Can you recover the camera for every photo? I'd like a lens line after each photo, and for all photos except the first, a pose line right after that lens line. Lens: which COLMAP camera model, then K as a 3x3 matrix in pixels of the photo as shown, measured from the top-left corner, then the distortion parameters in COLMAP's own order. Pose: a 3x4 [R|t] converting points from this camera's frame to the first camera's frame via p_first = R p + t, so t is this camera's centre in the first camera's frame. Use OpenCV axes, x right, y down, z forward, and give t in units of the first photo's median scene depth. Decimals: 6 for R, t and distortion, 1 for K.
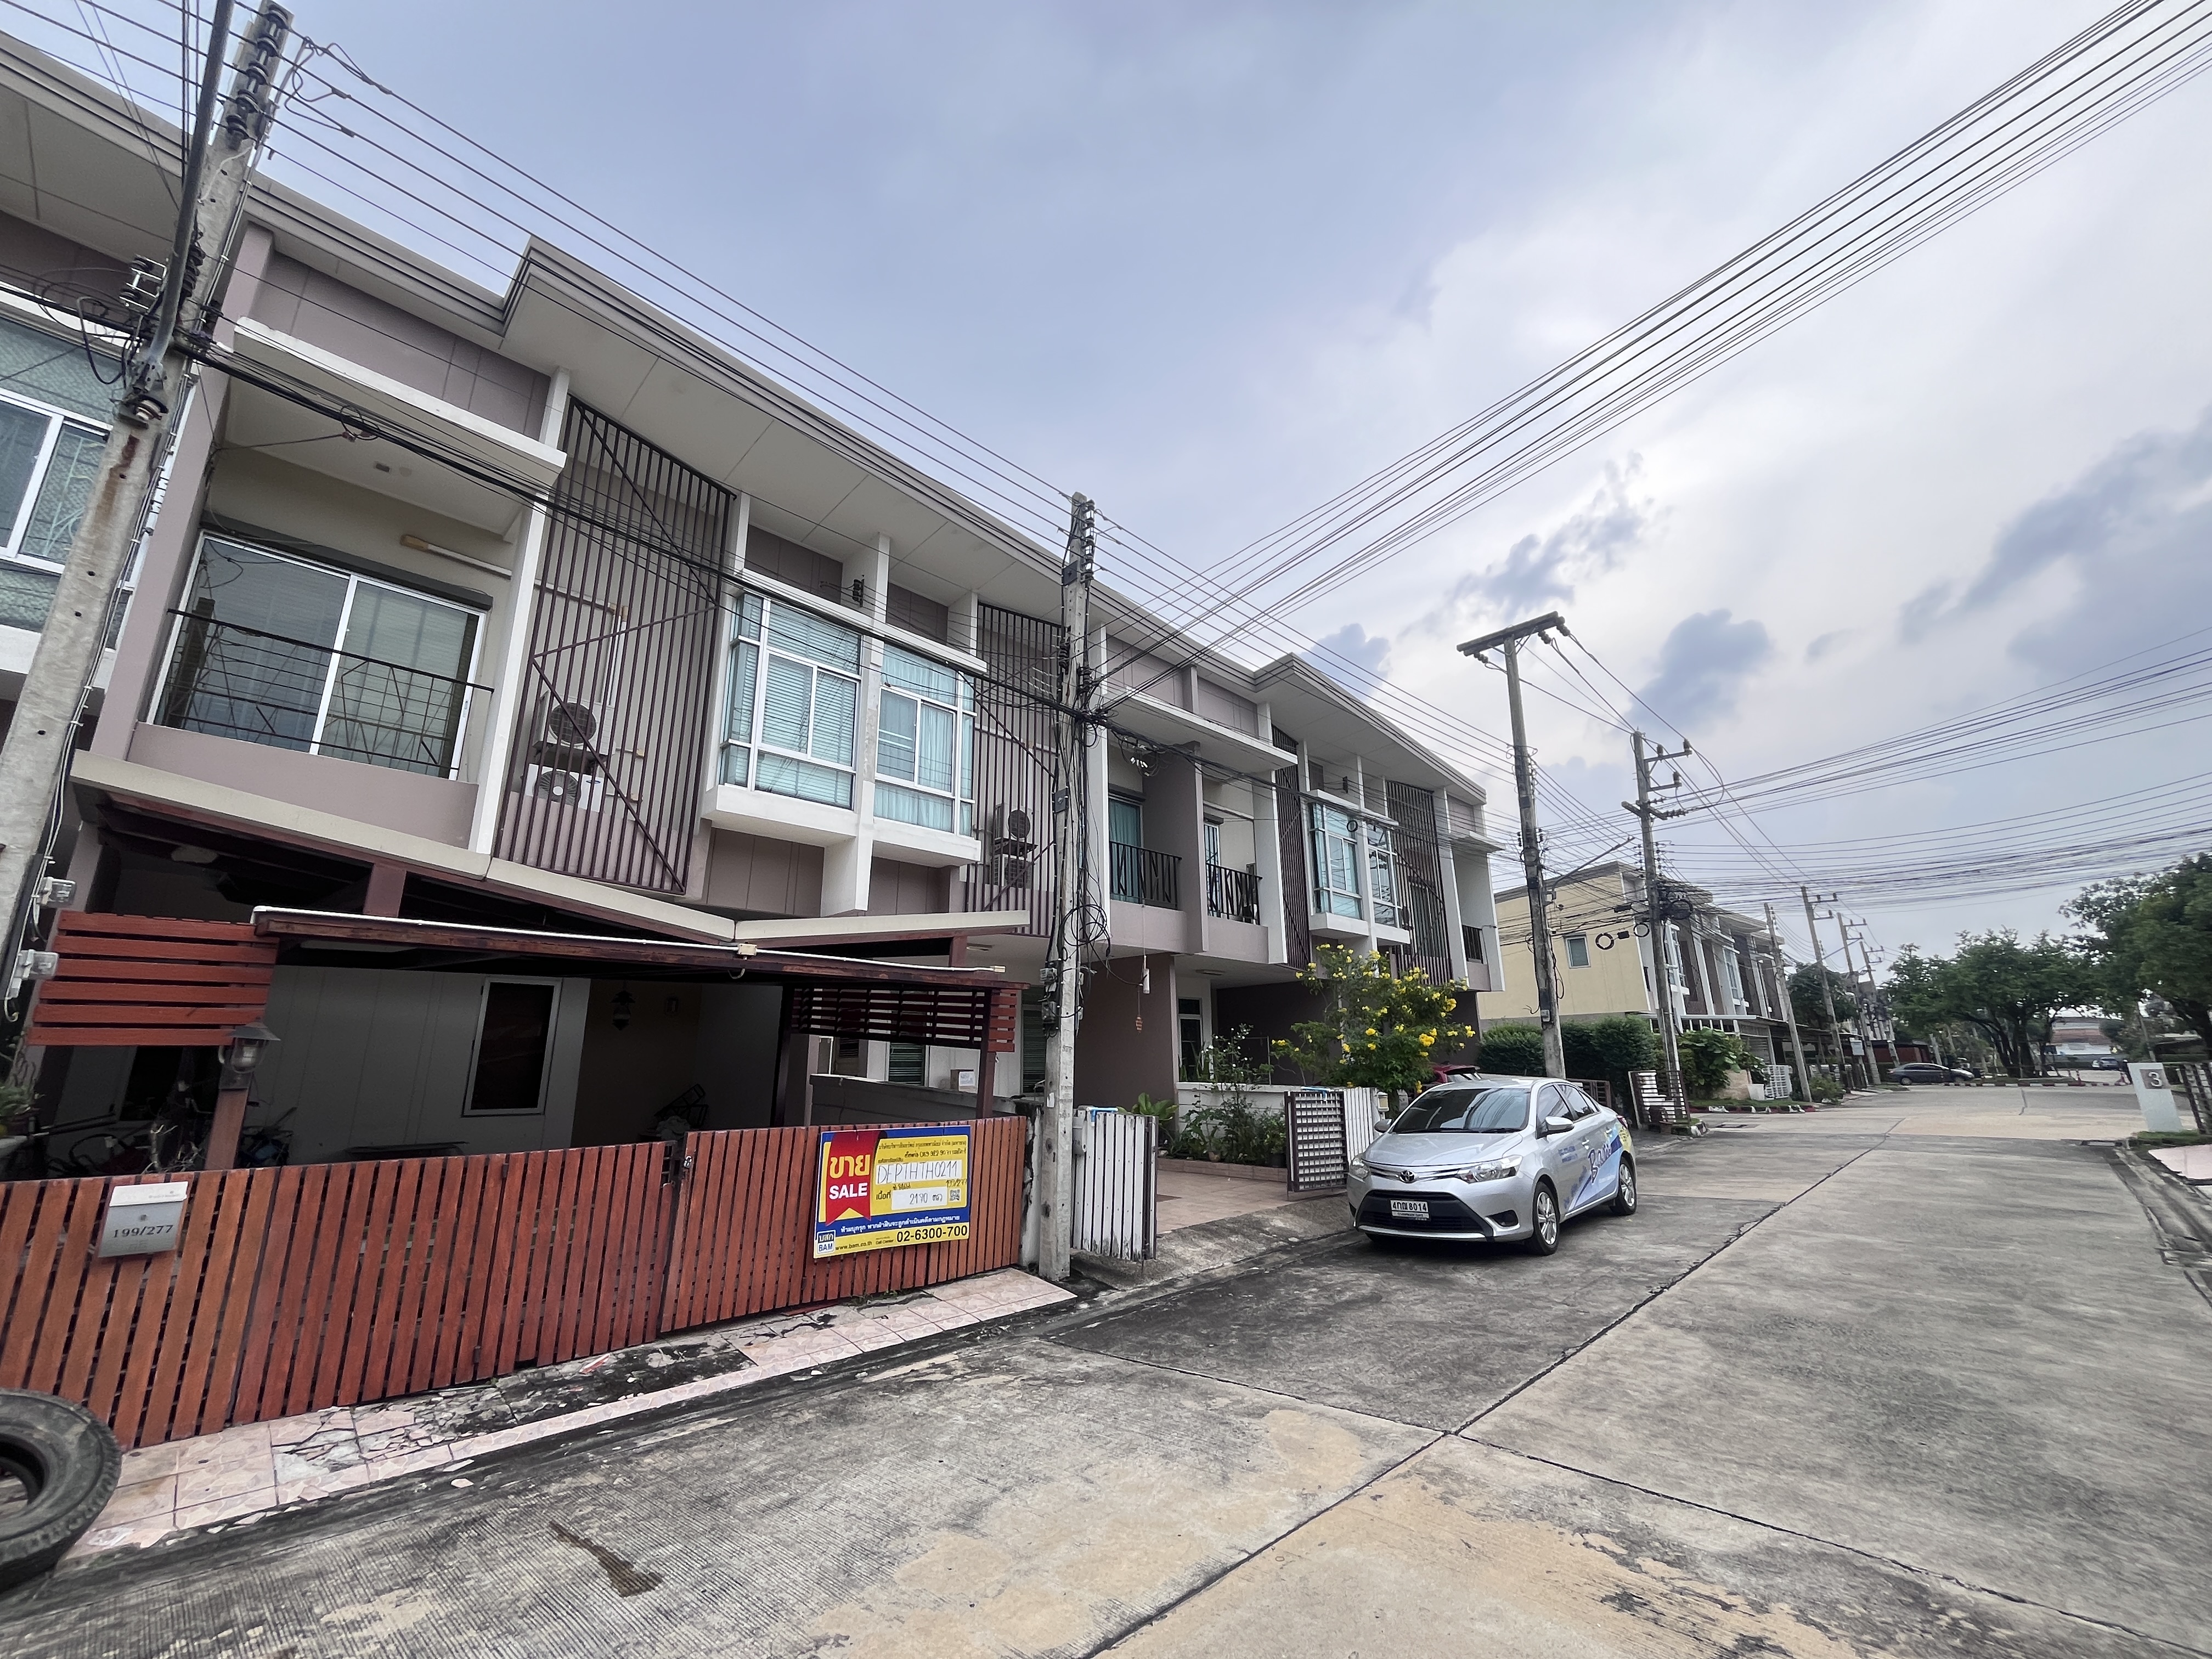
lens RADIAL K [[896.2, 0, 1102.1], [0, 896.2, 830.6], [0, 0, 1]] dist [-0.009930, 0.001813]
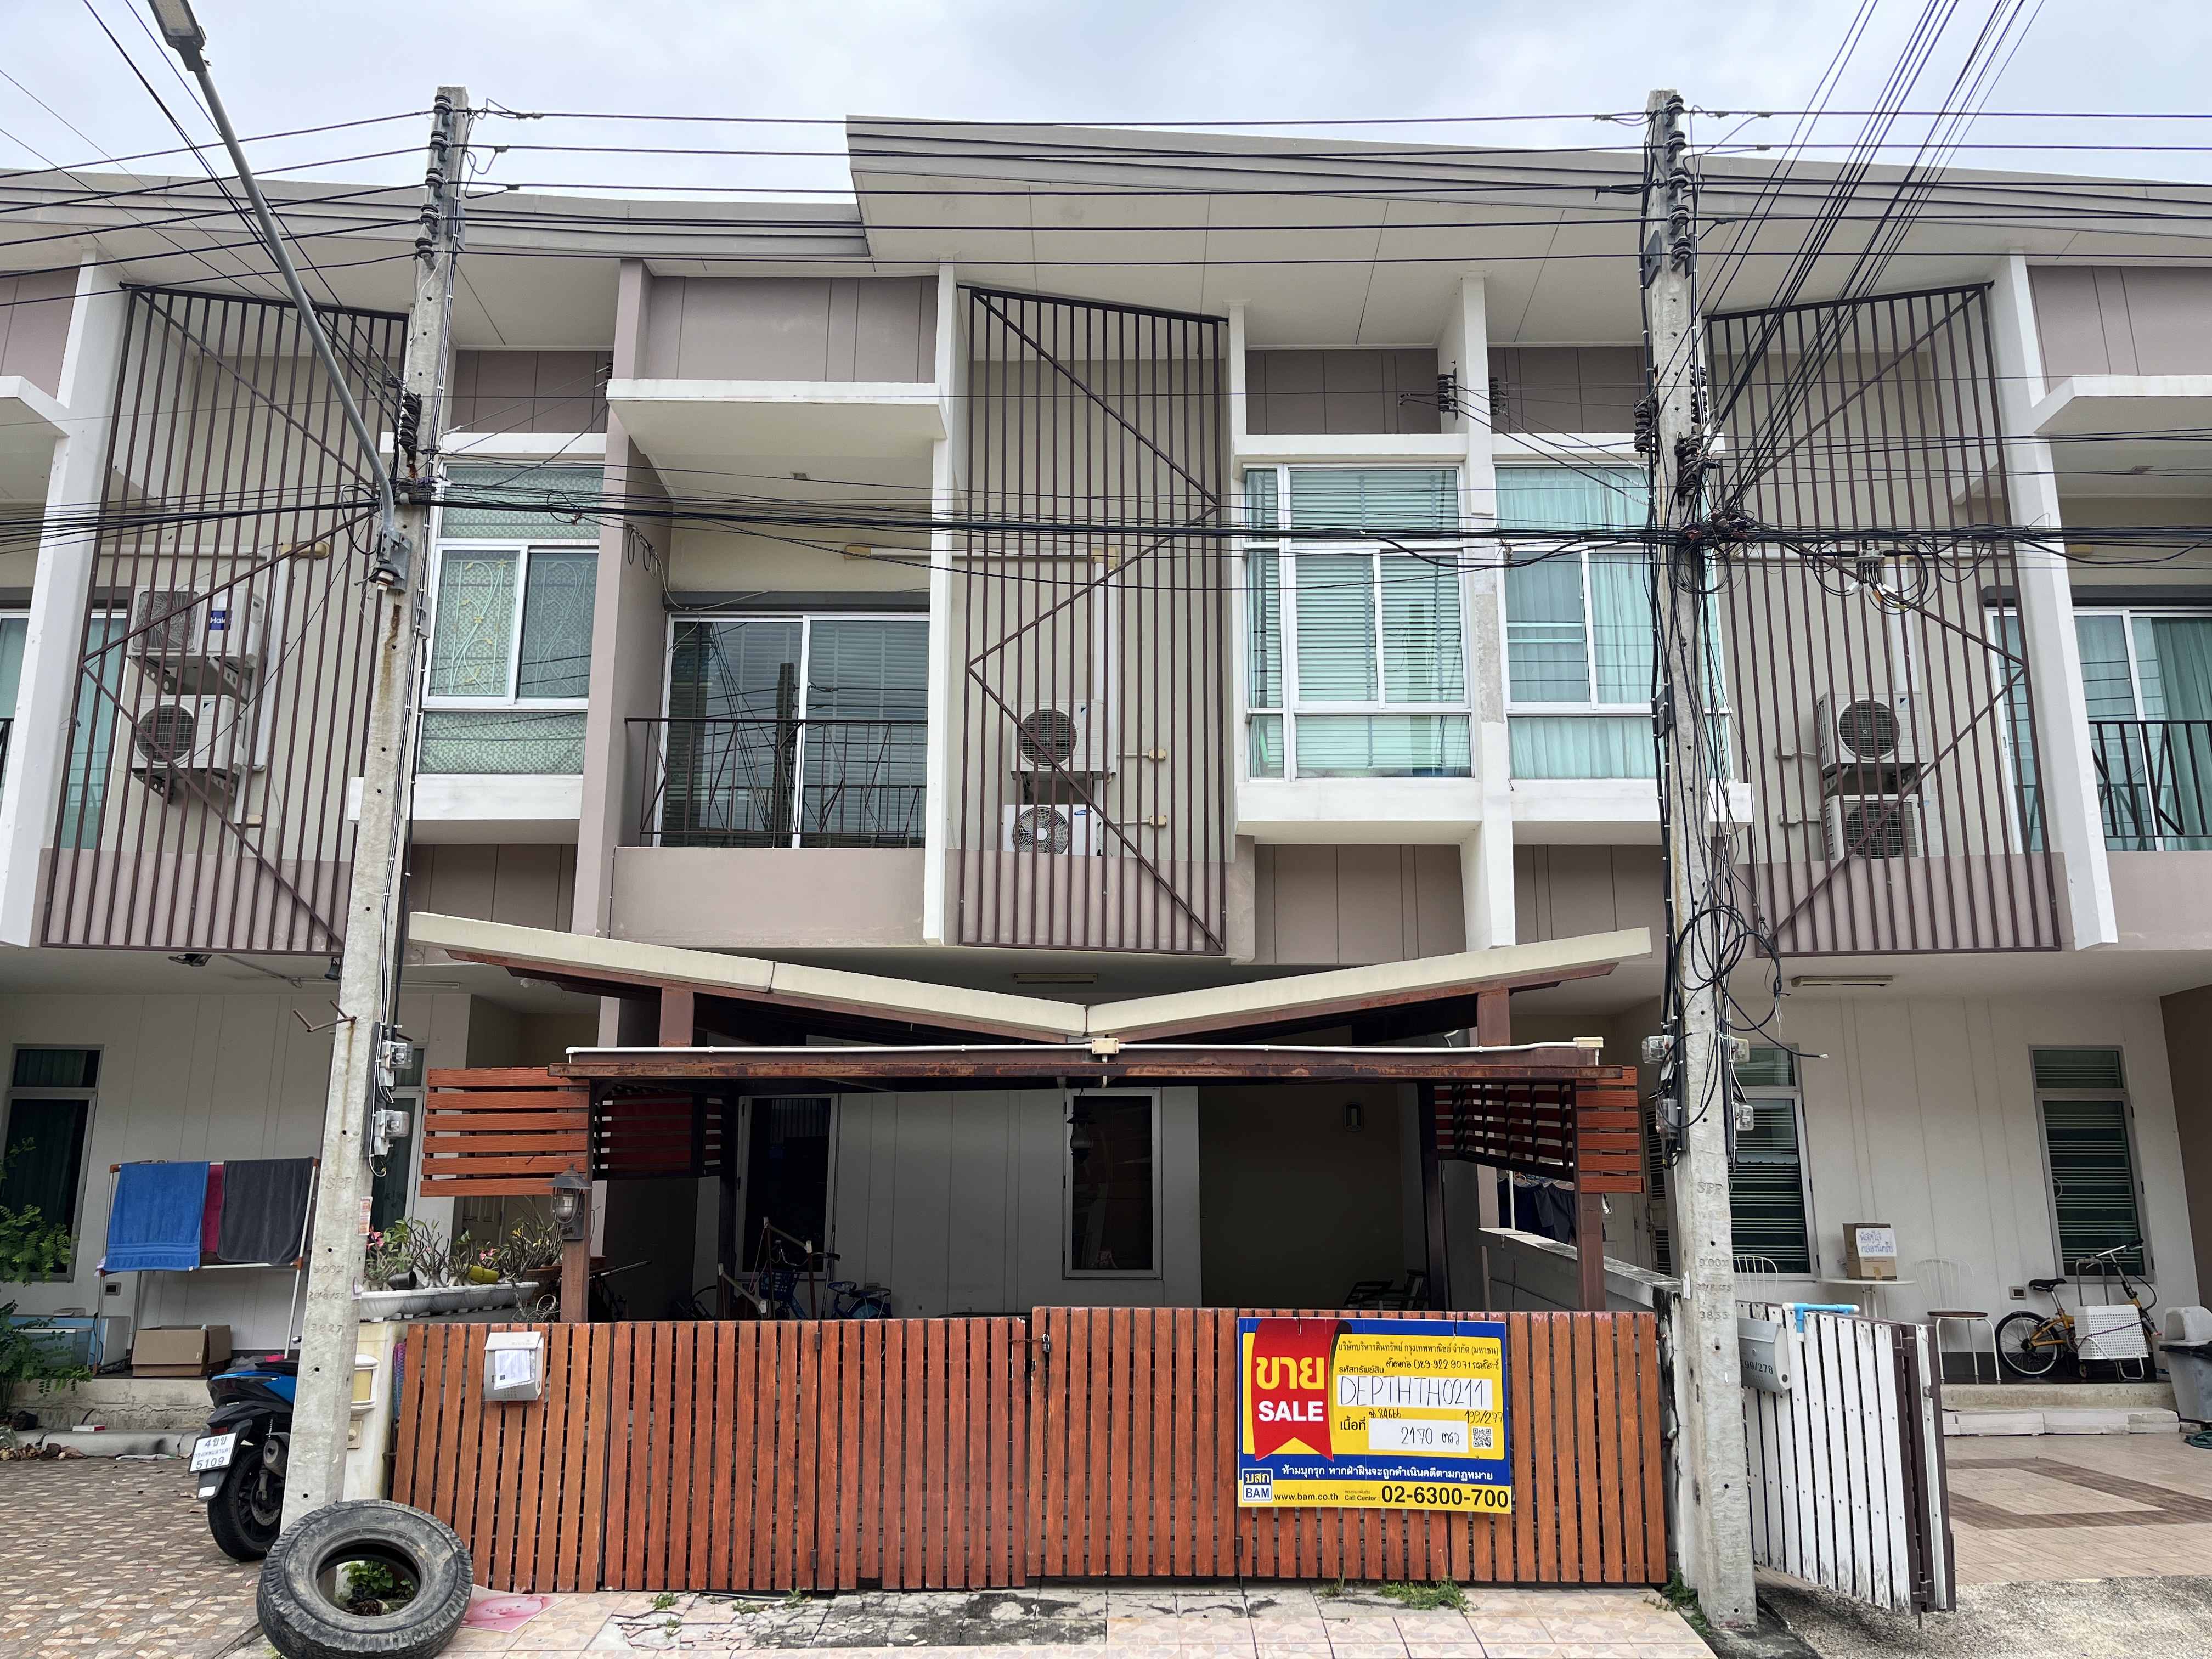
lens RADIAL K [[1668.9, 0, 1126.2], [0, 1668.9, 845.2], [0, 0, 1]] dist [0.011521, 0.006576]
pose [[0.708911, -0.146242, -0.689970, 0.552768], [0.176109, 0.983983, -0.027616, 0.019792], [0.682957, -0.101933, 0.723311, 0.107444]]
